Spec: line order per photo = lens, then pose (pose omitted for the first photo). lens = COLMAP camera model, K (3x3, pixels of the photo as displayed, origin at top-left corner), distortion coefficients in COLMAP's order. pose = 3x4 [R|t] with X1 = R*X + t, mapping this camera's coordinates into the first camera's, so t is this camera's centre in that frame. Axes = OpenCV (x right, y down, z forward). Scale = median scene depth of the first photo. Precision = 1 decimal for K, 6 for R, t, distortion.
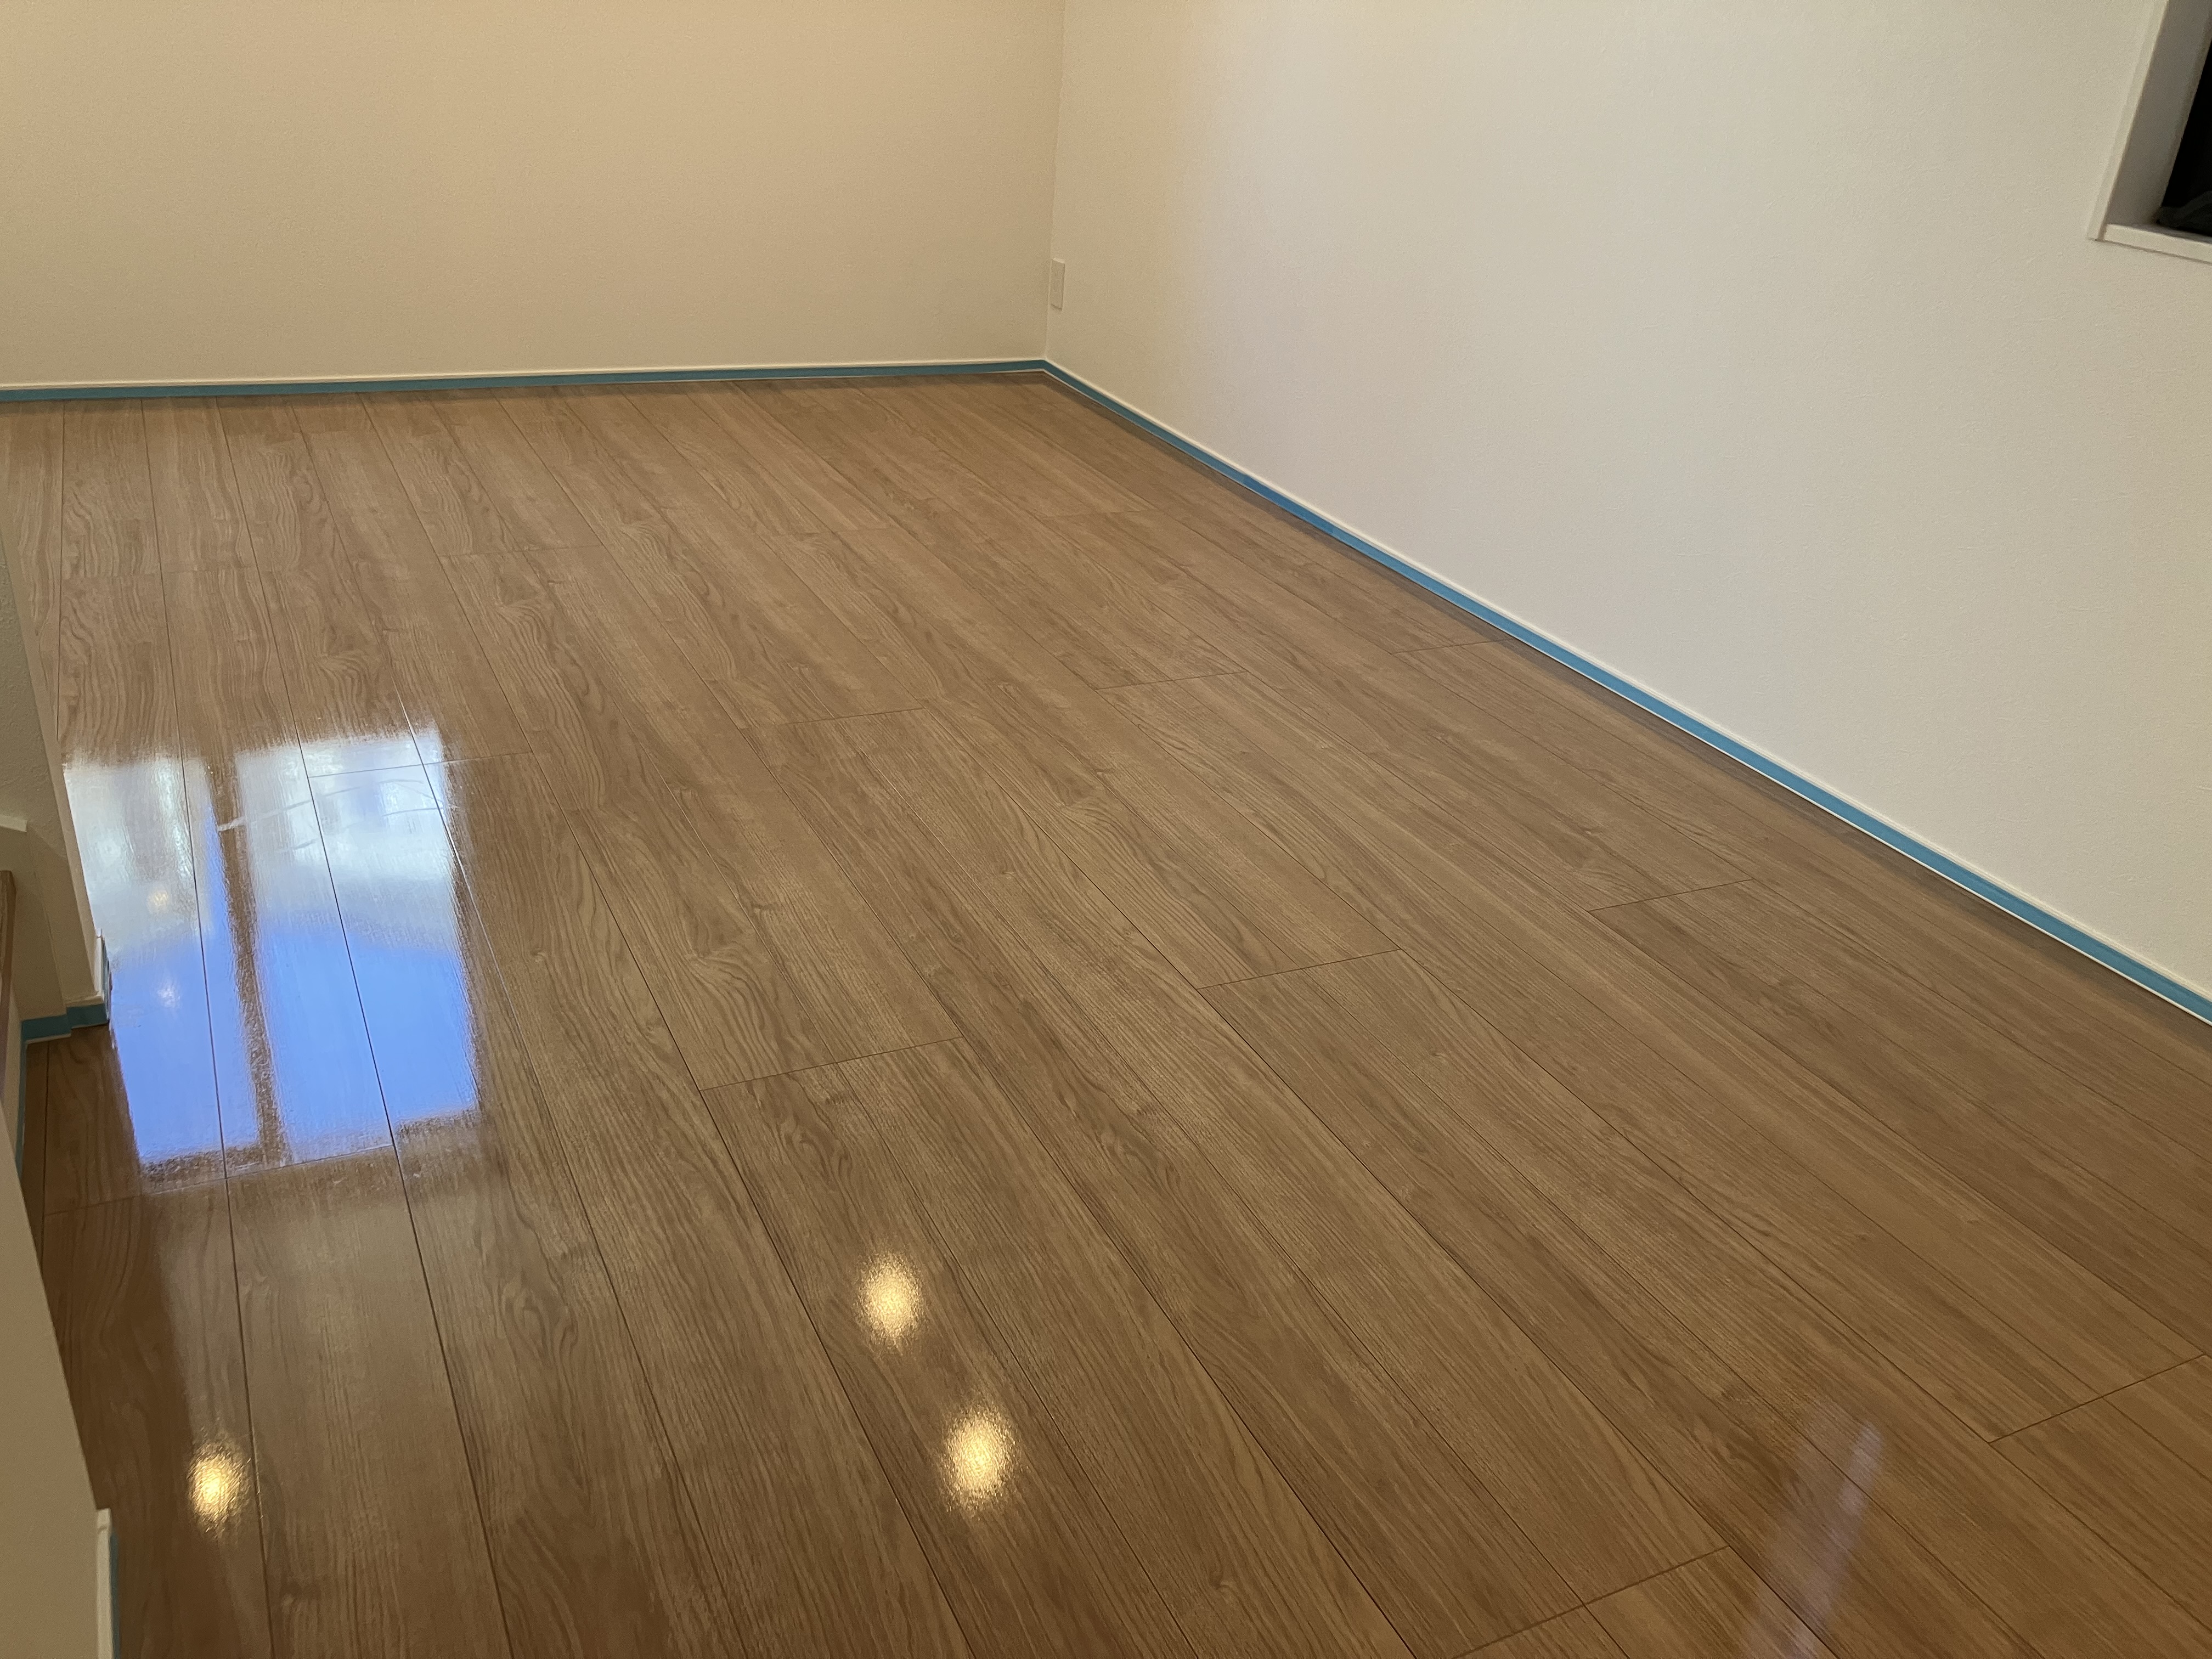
lens RADIAL K [[1778.6, 0, 1106.0], [0, 1778.6, 829.5], [0, 0, 1]] dist [0.012365, -0.015851]
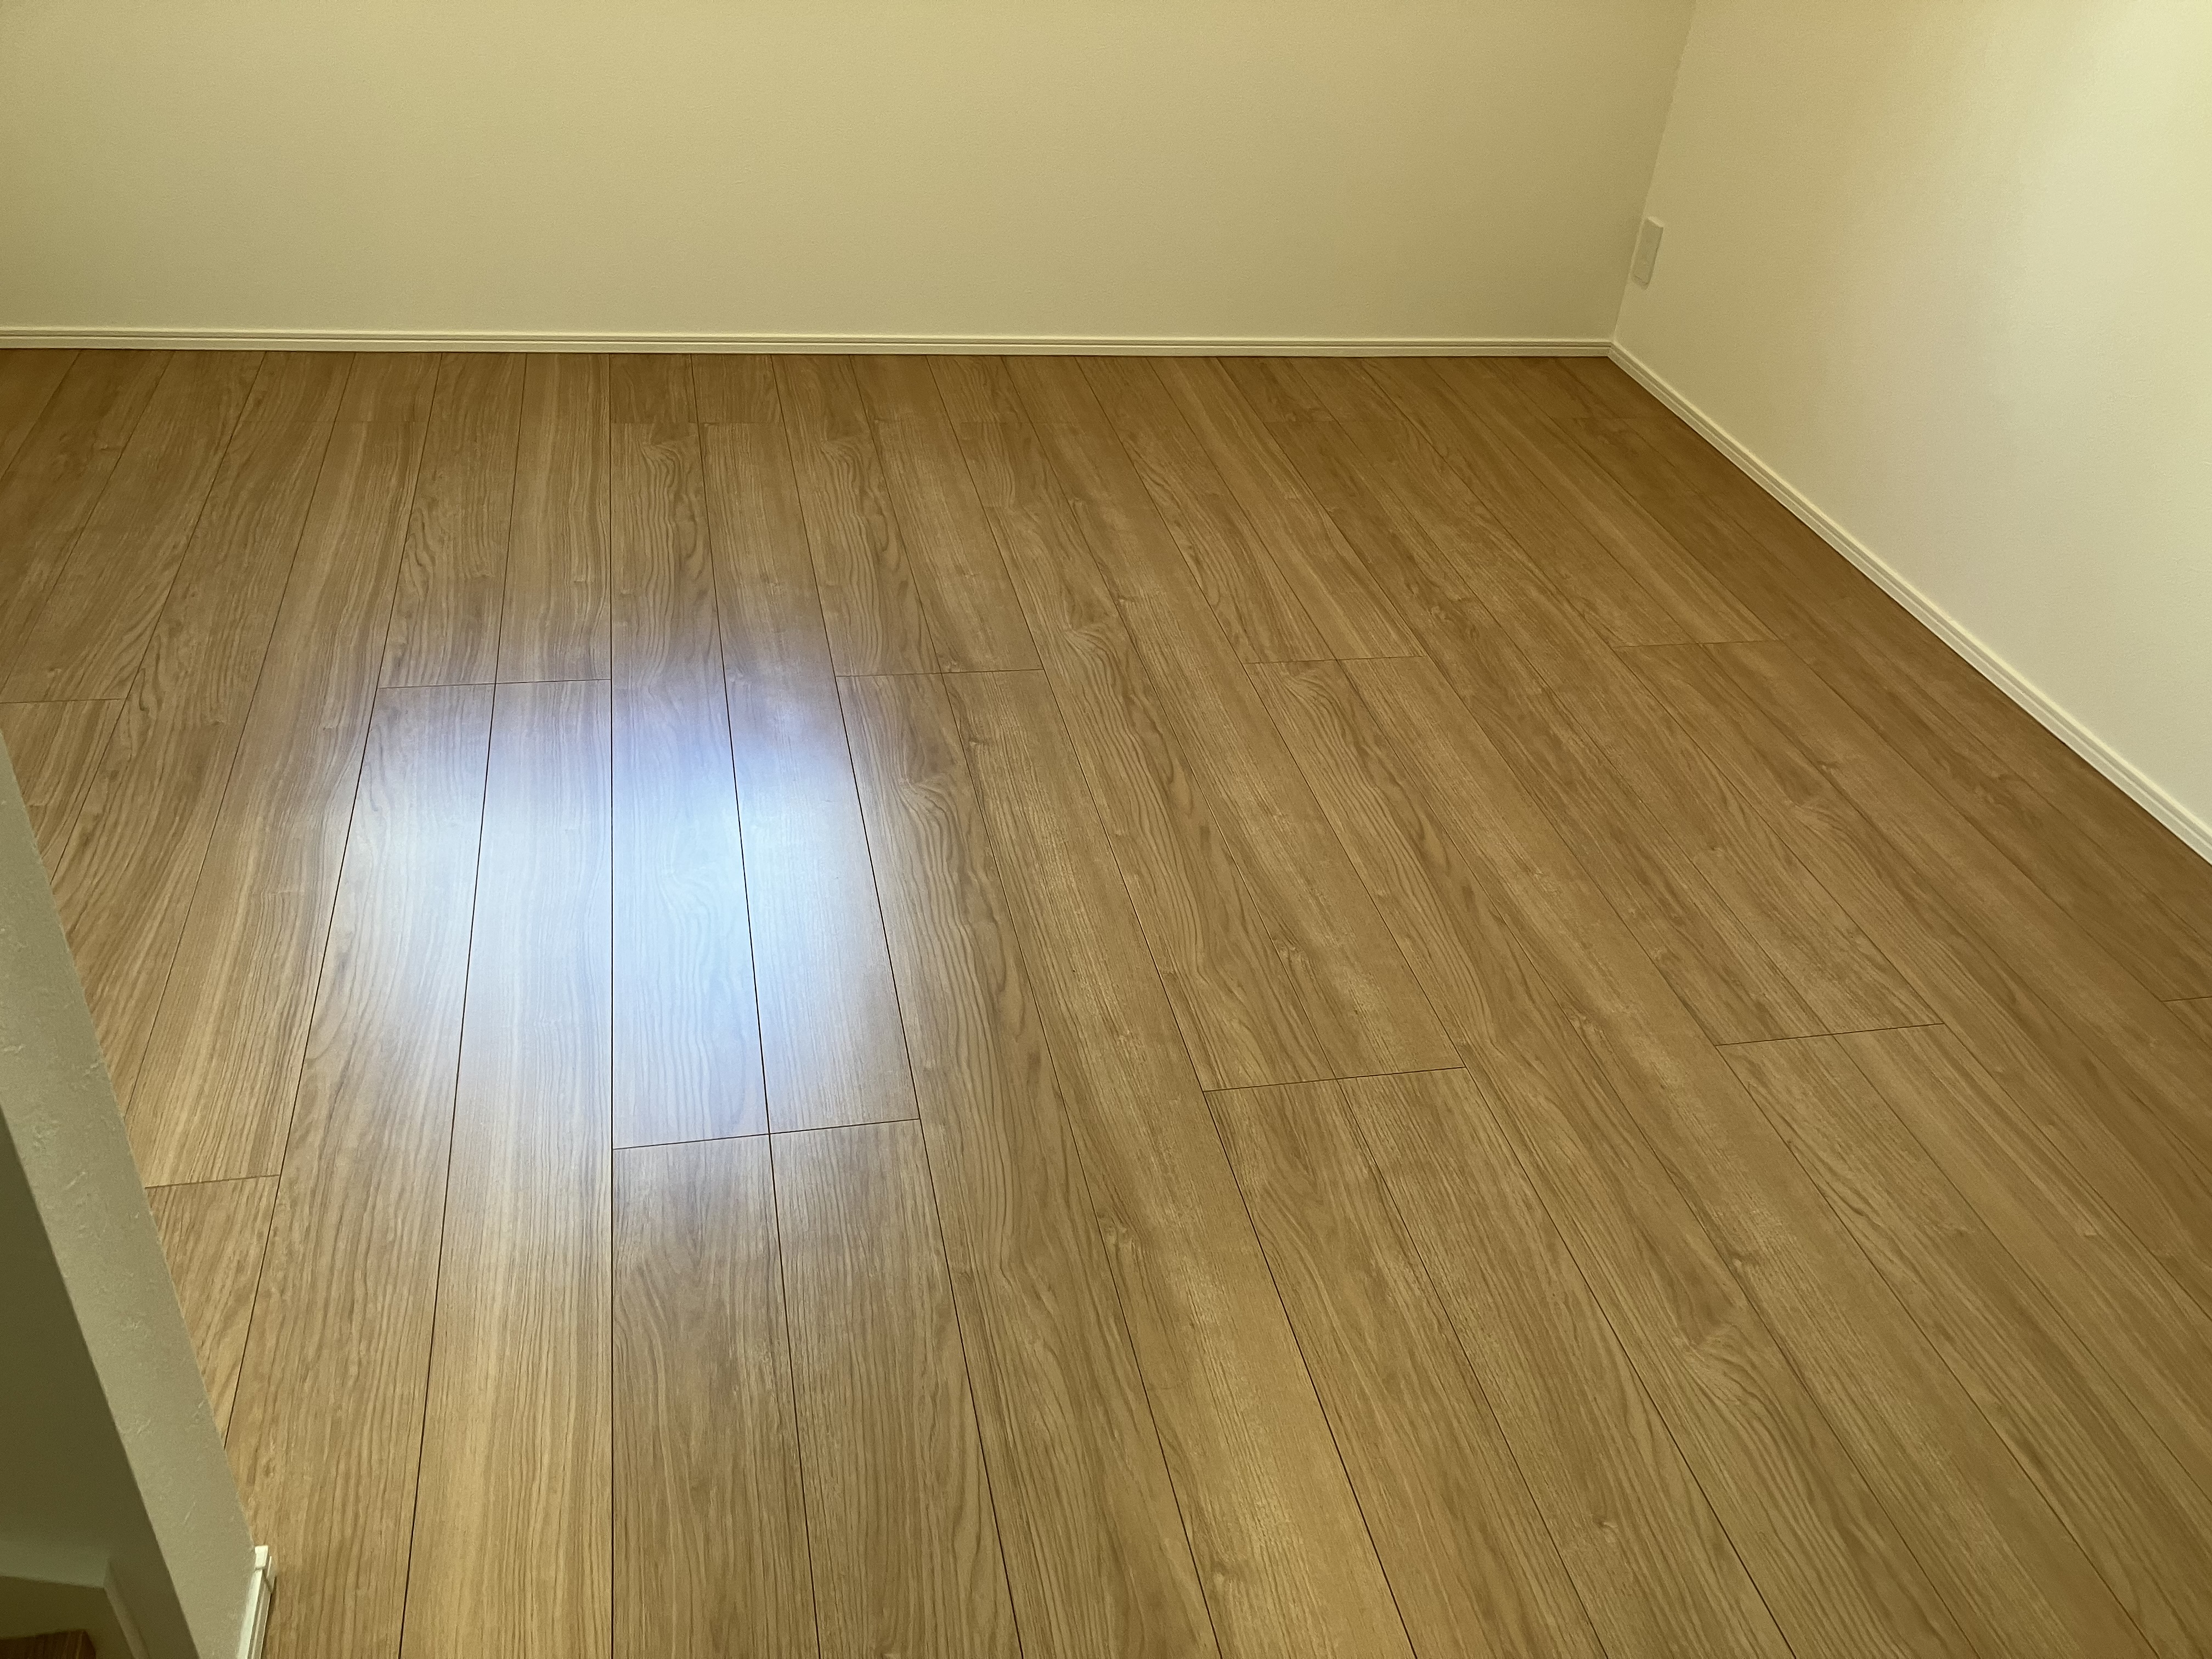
lens RADIAL K [[1778.6, 0, 1106.0], [0, 1778.6, 829.5], [0, 0, 1]] dist [0.012365, -0.015851]
pose [[0.969957, 0.131257, -0.204831, -0.114670], [-0.105685, 0.985708, 0.131190, -0.248352], [0.219123, -0.105602, 0.969966, 0.325305]]
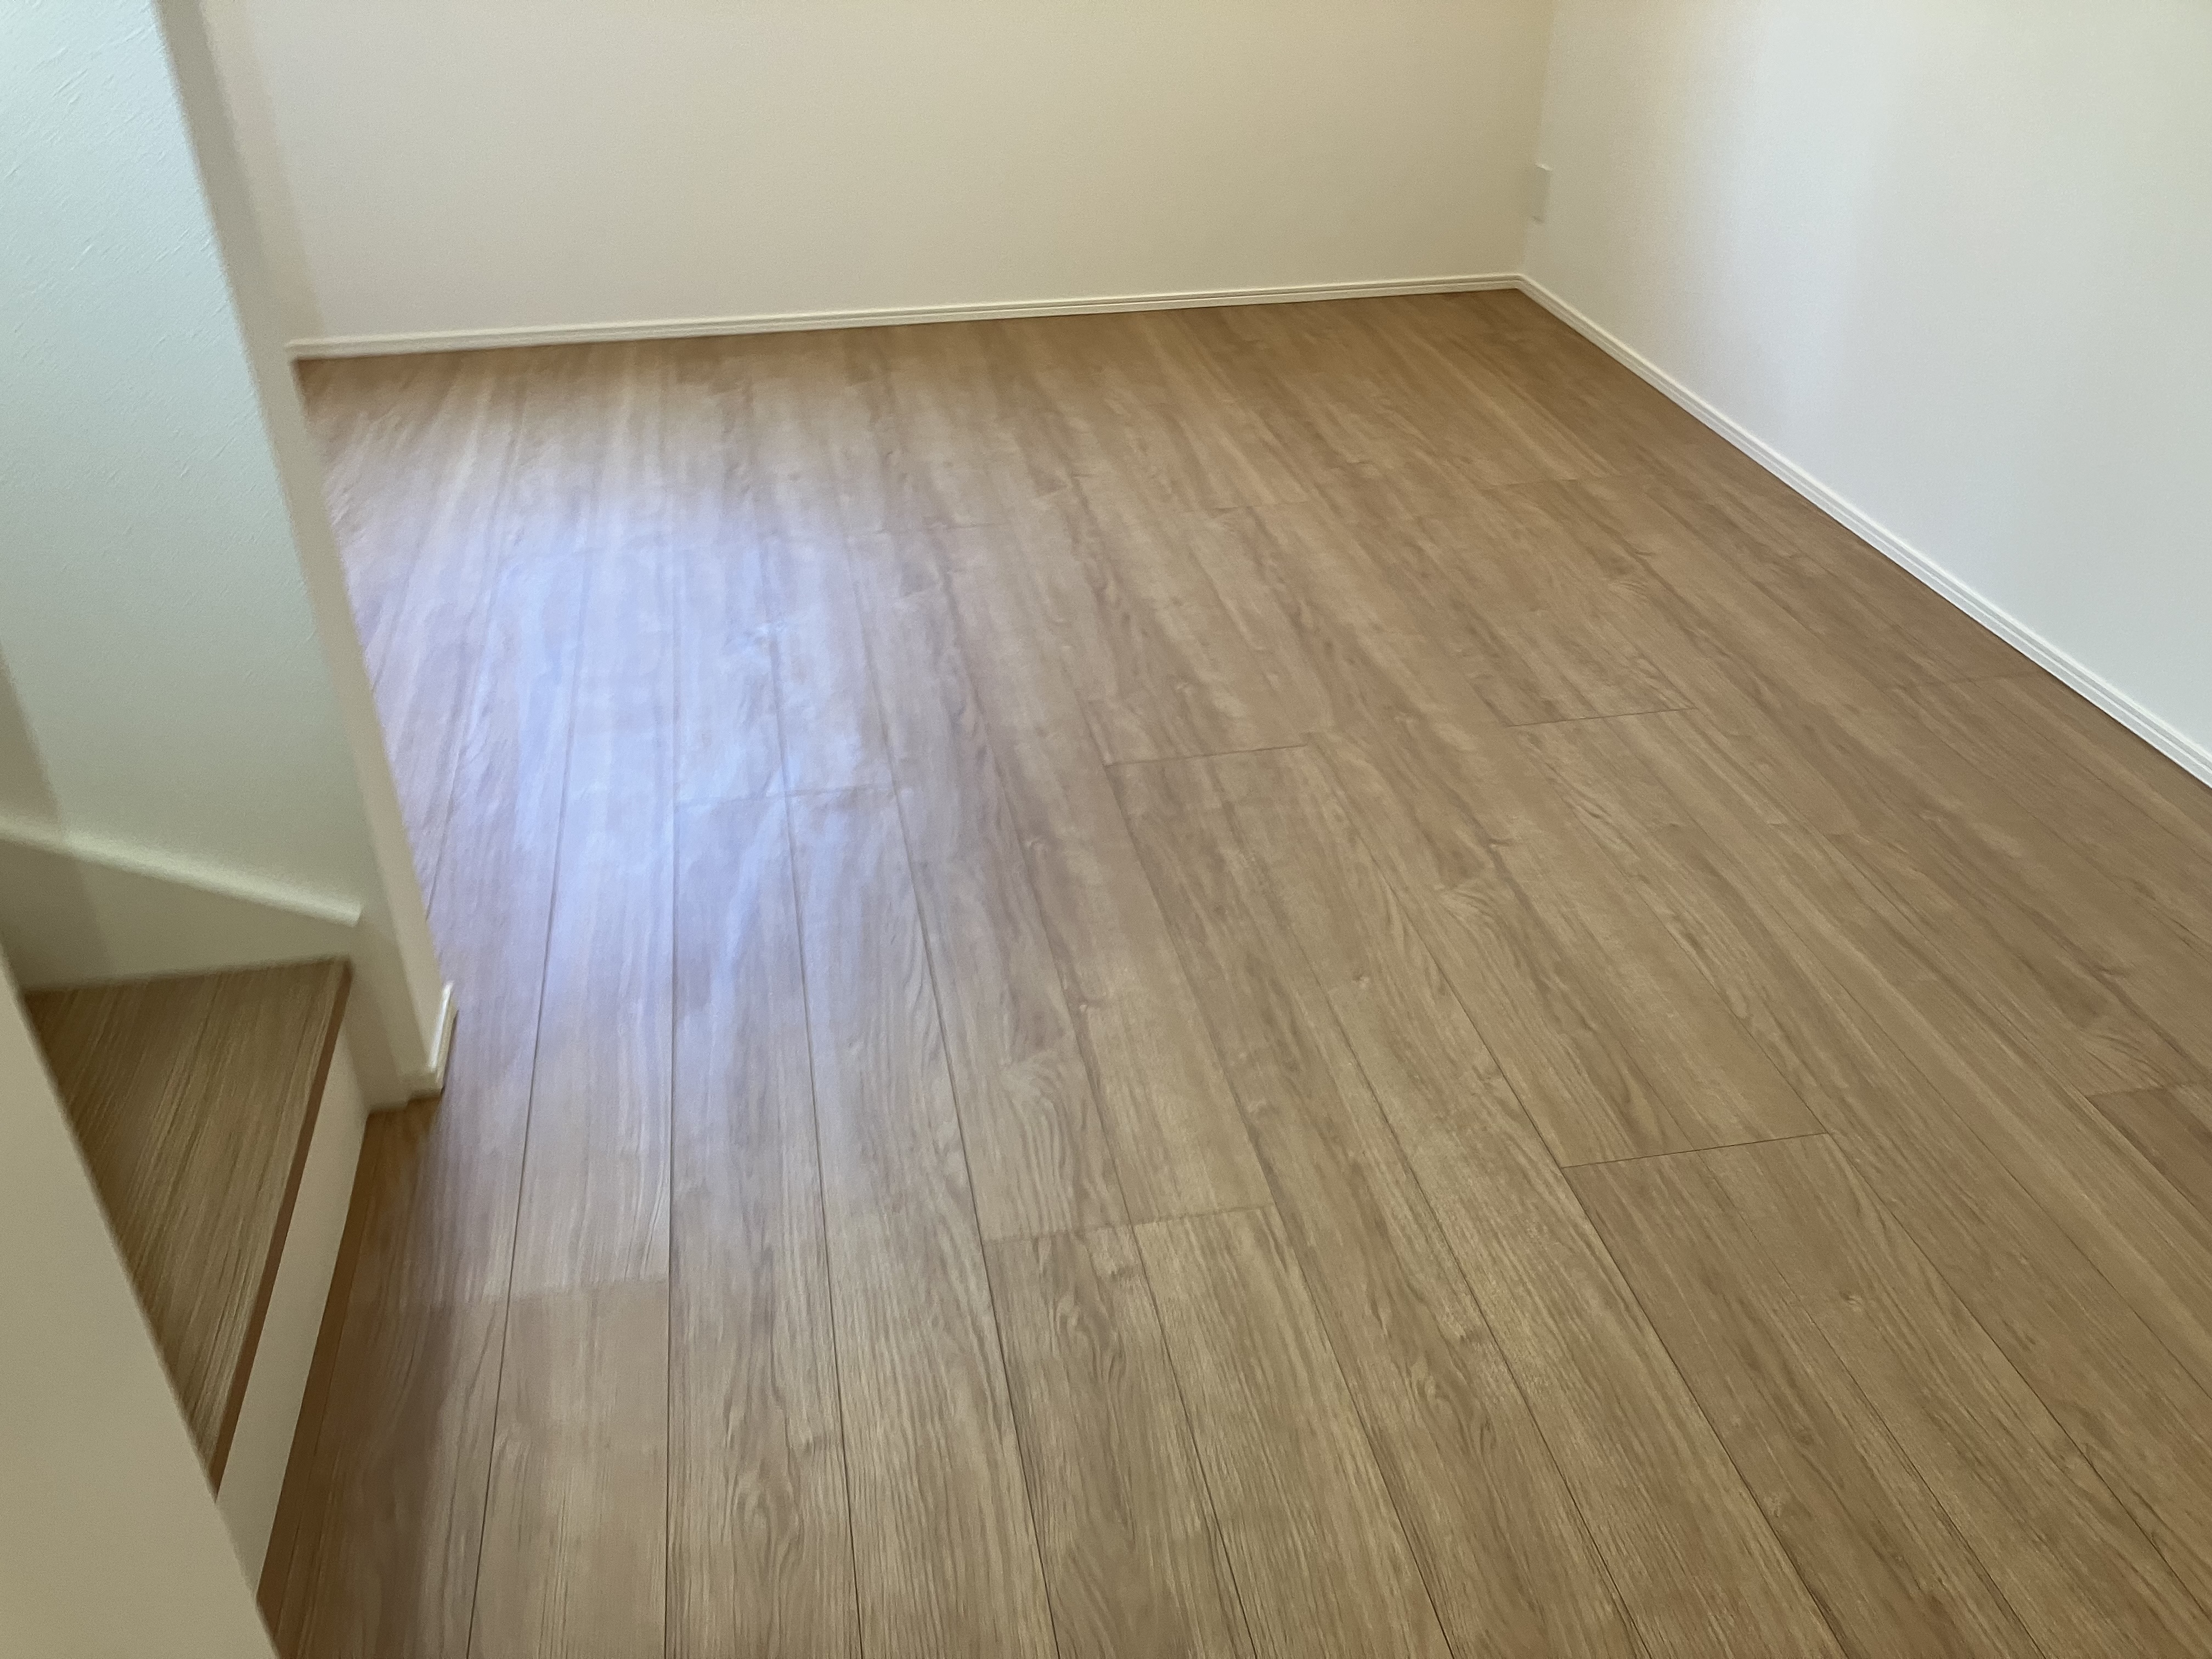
lens RADIAL K [[1758.4, 0, 1043.3], [0, 1758.4, 830.2], [0, 0, 1]] dist [0.061977, -0.197172]
pose [[0.951600, 0.076514, -0.297663, 0.043439], [-0.048950, 0.993884, 0.098988, -0.113773], [0.303417, -0.079627, 0.949525, 0.100865]]
